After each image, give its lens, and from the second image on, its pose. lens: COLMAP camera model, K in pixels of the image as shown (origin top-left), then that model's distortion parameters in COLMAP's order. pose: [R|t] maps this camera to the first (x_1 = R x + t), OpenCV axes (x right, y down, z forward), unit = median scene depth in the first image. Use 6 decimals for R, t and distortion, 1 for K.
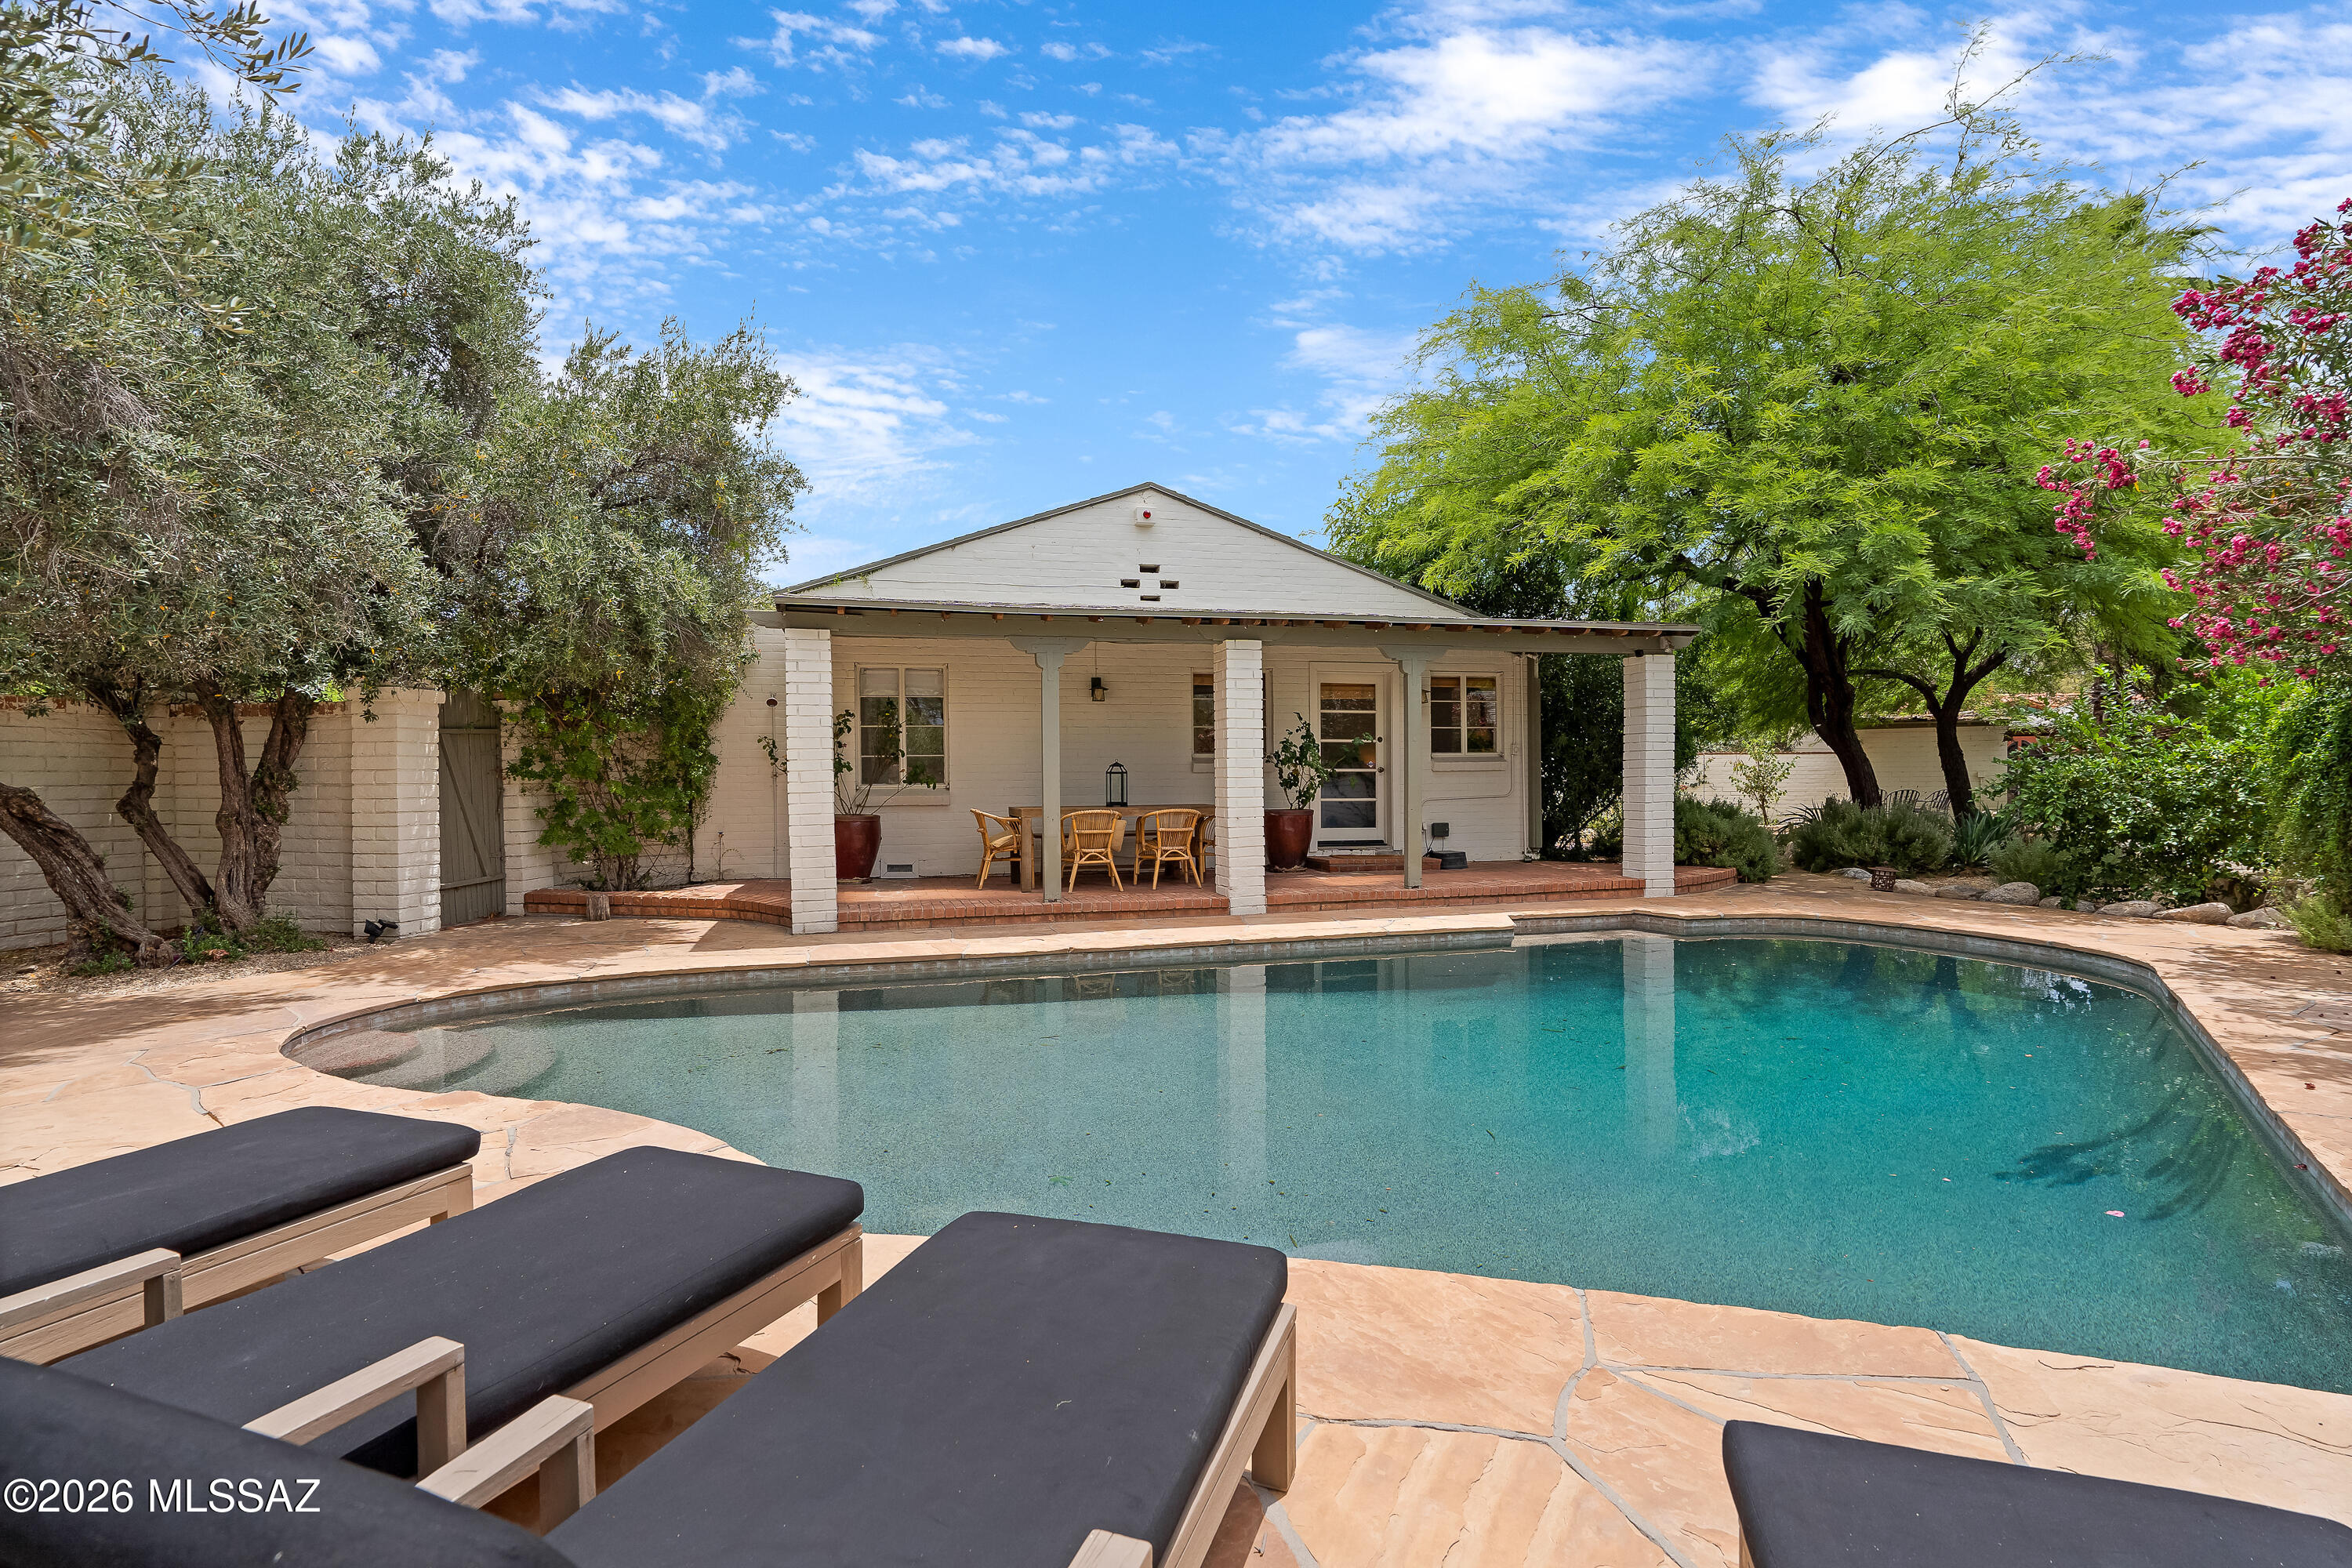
lens RADIAL K [[1088.1, 0, 1171.4], [0, 1088.1, 789.8], [0, 0, 1]] dist [0.000669, 0.000582]
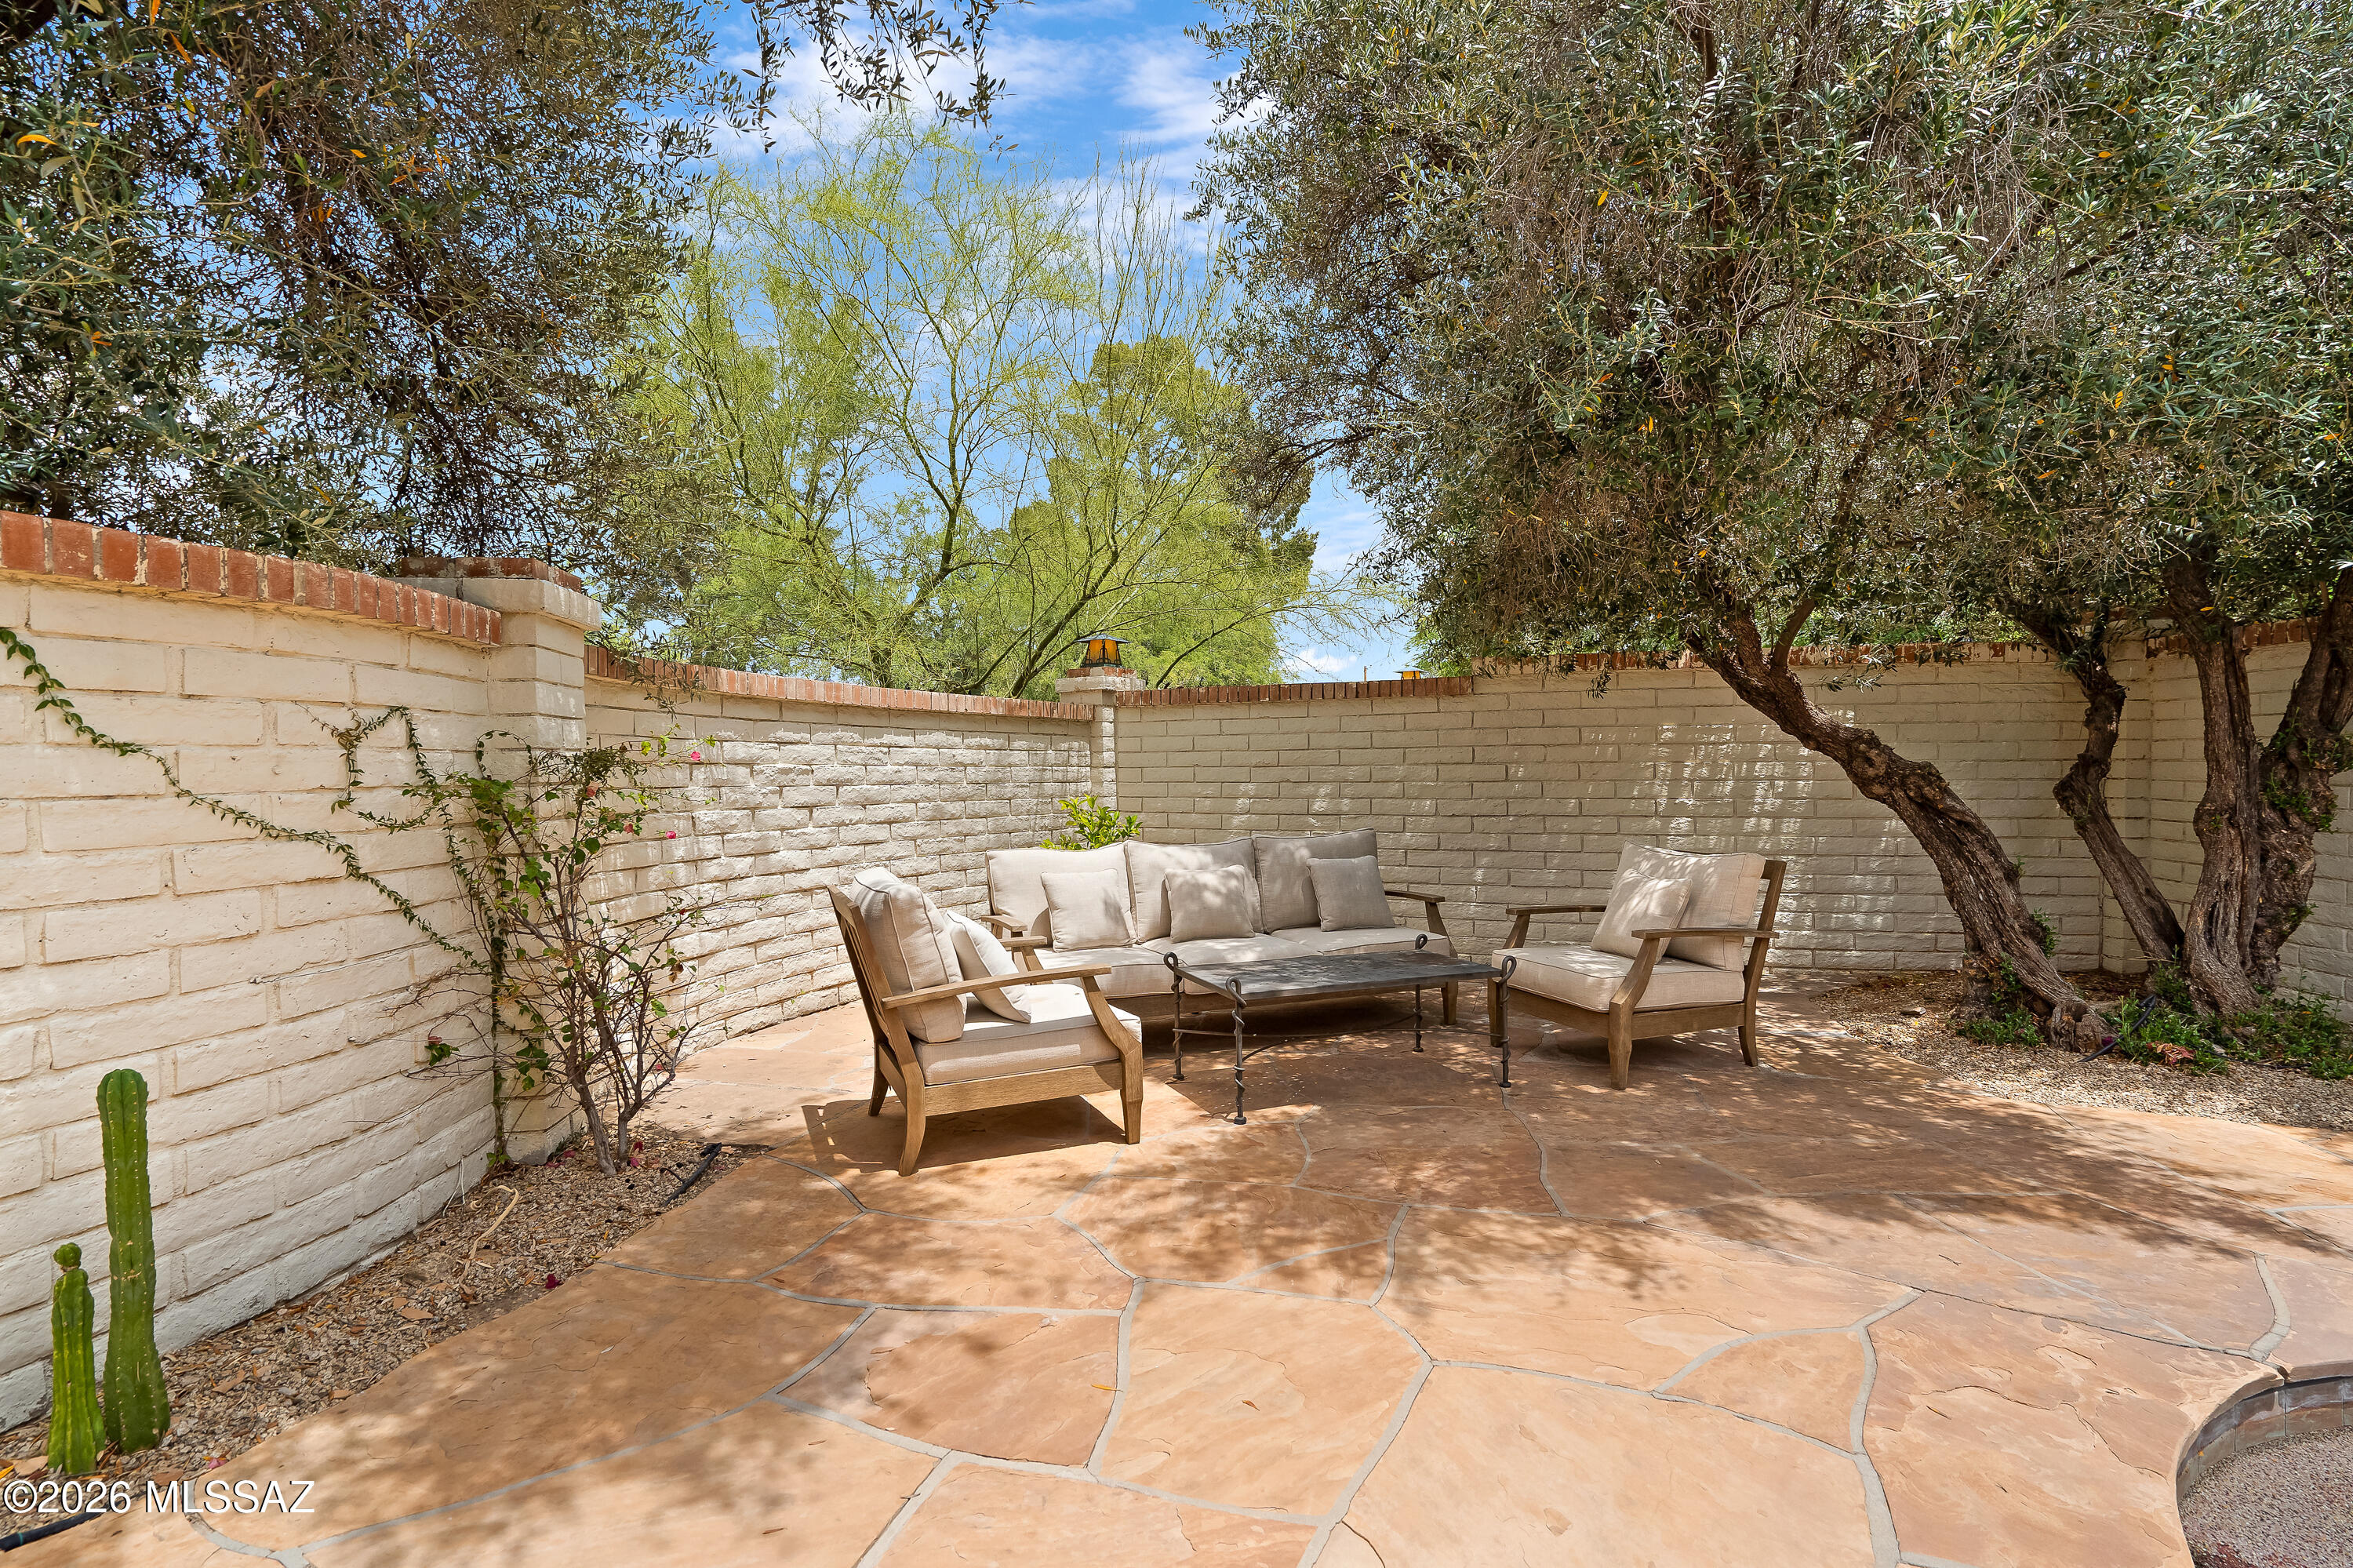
lens RADIAL K [[1088.7, 0, 1171.9], [0, 1088.7, 789.8], [0, 0, 1]] dist [0.000669, 0.000582]
pose [[0.045746, 0.030054, -0.998501, -0.302765], [-0.008531, 0.999523, 0.029694, -0.000936], [0.998917, 0.007160, 0.045981, 0.408434]]
